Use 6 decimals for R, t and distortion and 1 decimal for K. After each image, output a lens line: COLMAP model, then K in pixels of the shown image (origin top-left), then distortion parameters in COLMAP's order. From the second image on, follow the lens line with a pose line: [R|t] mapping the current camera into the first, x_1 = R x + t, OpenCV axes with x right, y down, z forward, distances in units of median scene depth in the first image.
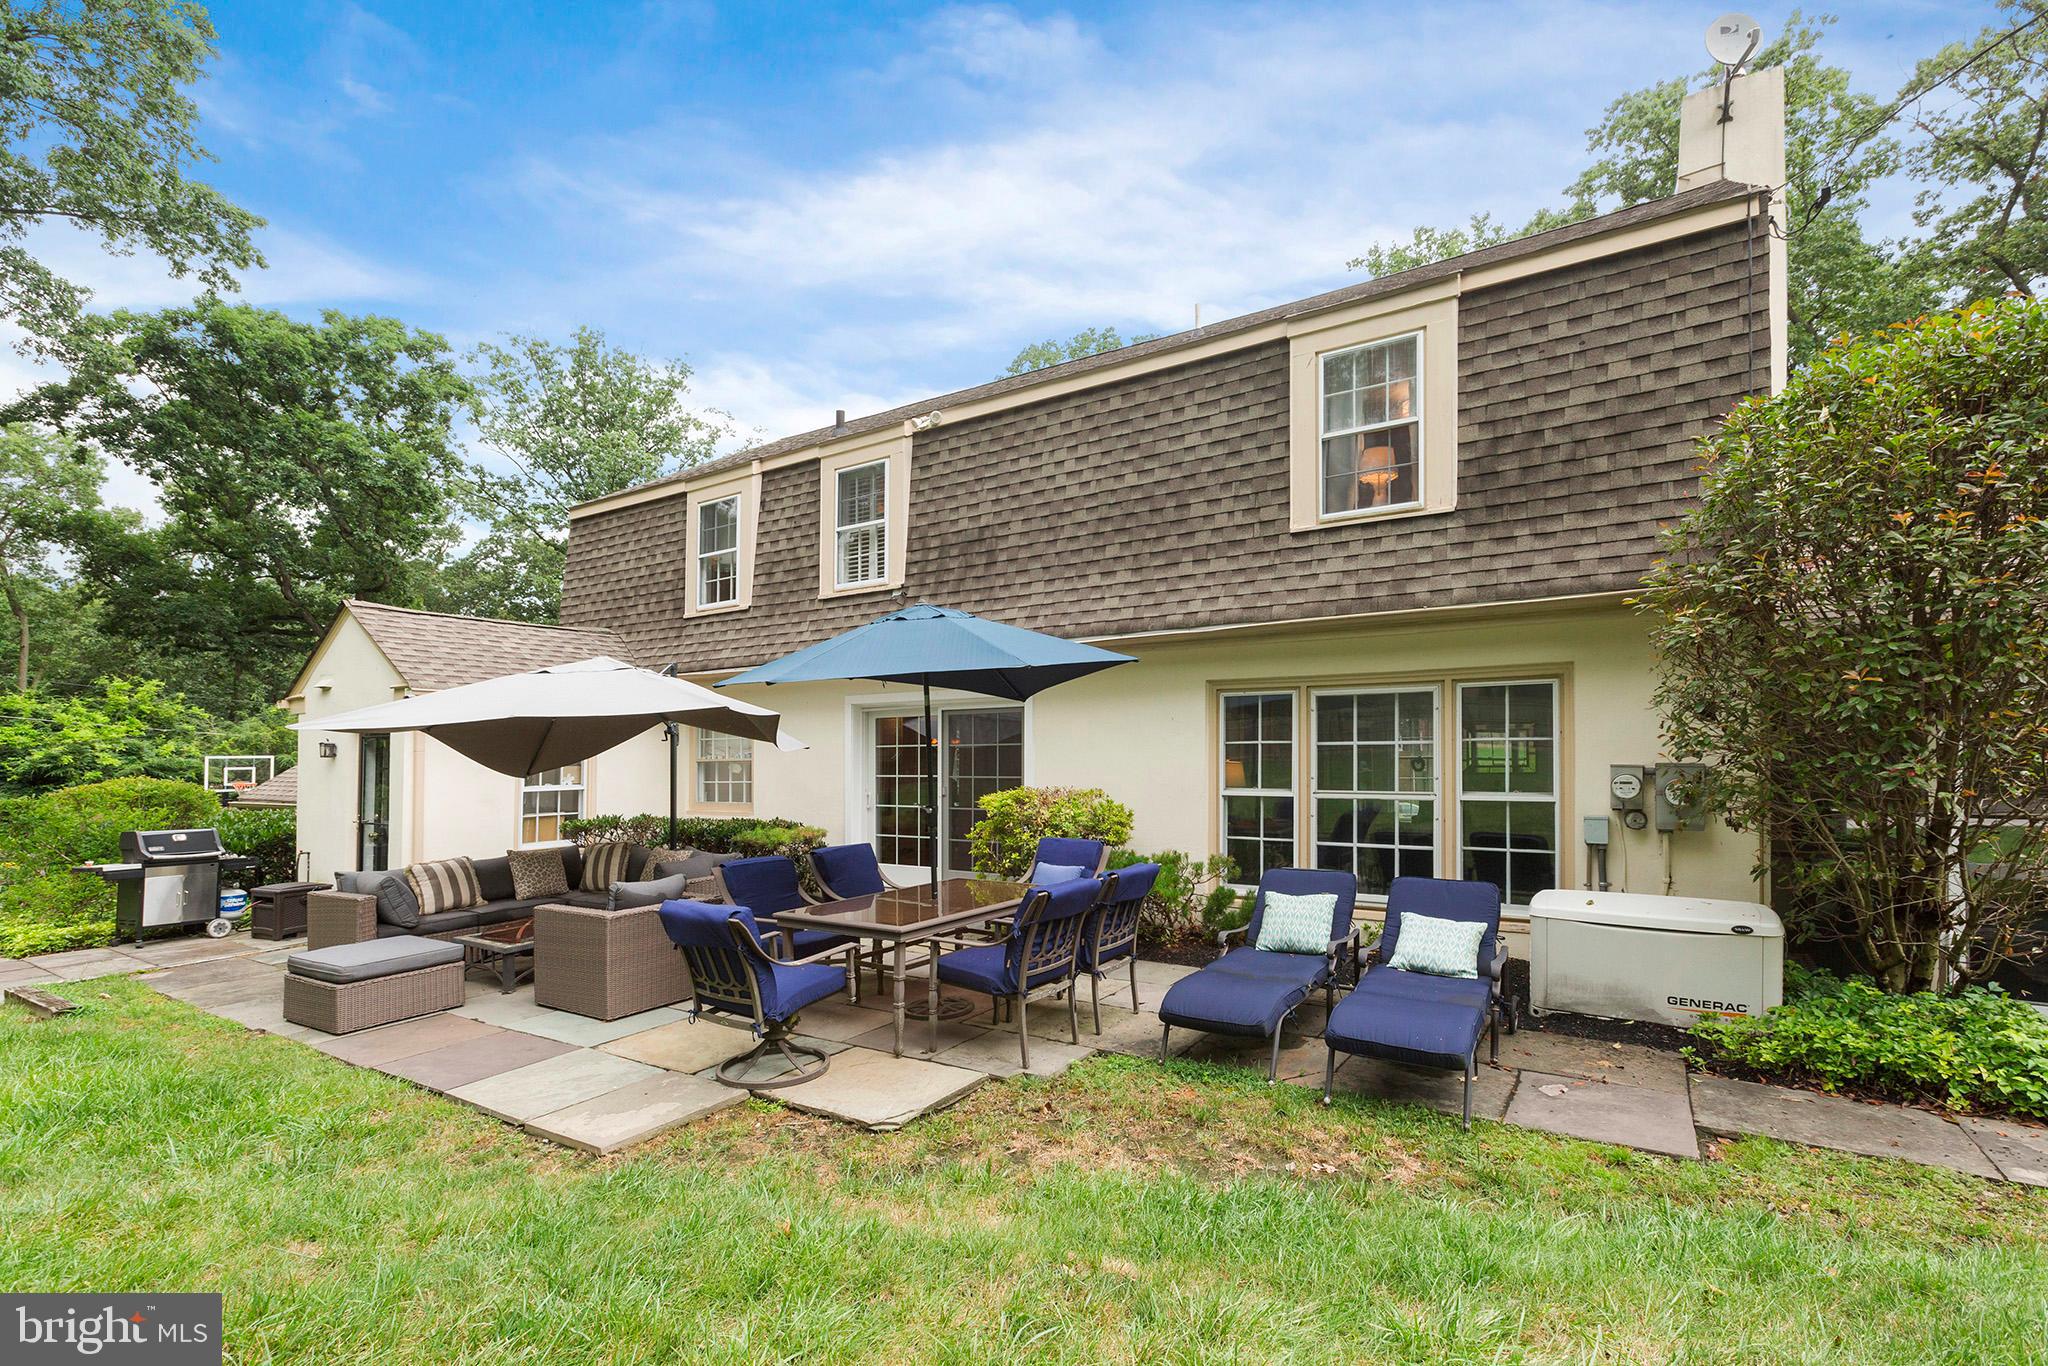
lens RADIAL K [[923.3, 0, 1019.7], [0, 923.3, 748.2], [0, 0, 1]] dist [0.000645, 0.000473]
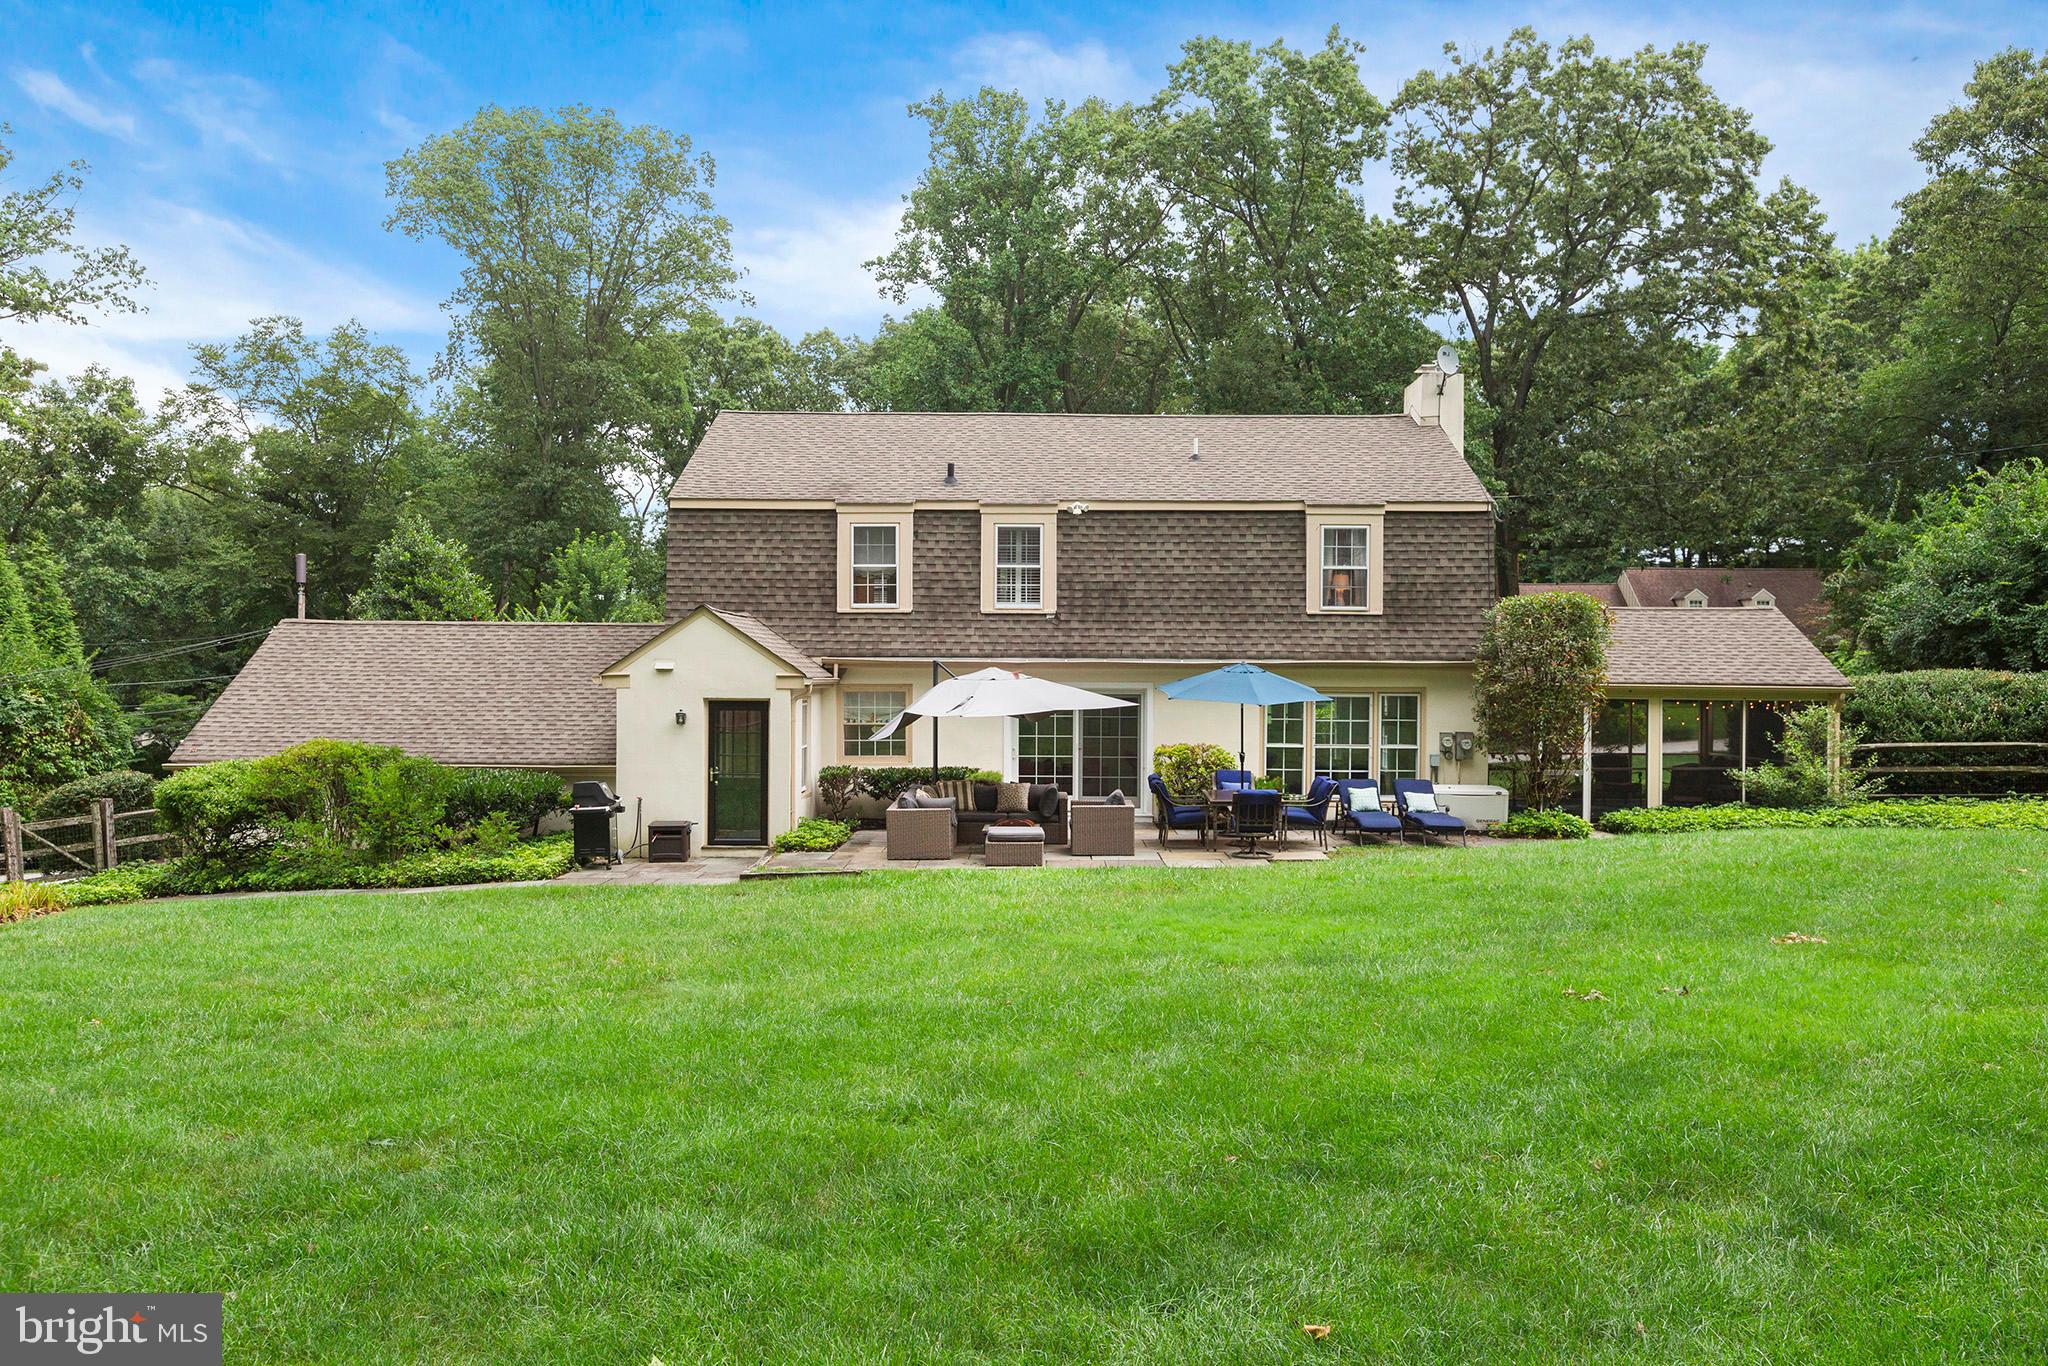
lens RADIAL K [[1537.8, 0, 1023.8], [0, 1537.8, 688.7], [0, 0, 1]] dist [0.008192, 0.000735]
pose [[0.830788, 0.010729, 0.556485, -1.807278], [-0.019252, 0.999770, 0.009466, -0.081874], [-0.556255, -0.018578, 0.830804, -1.241533]]
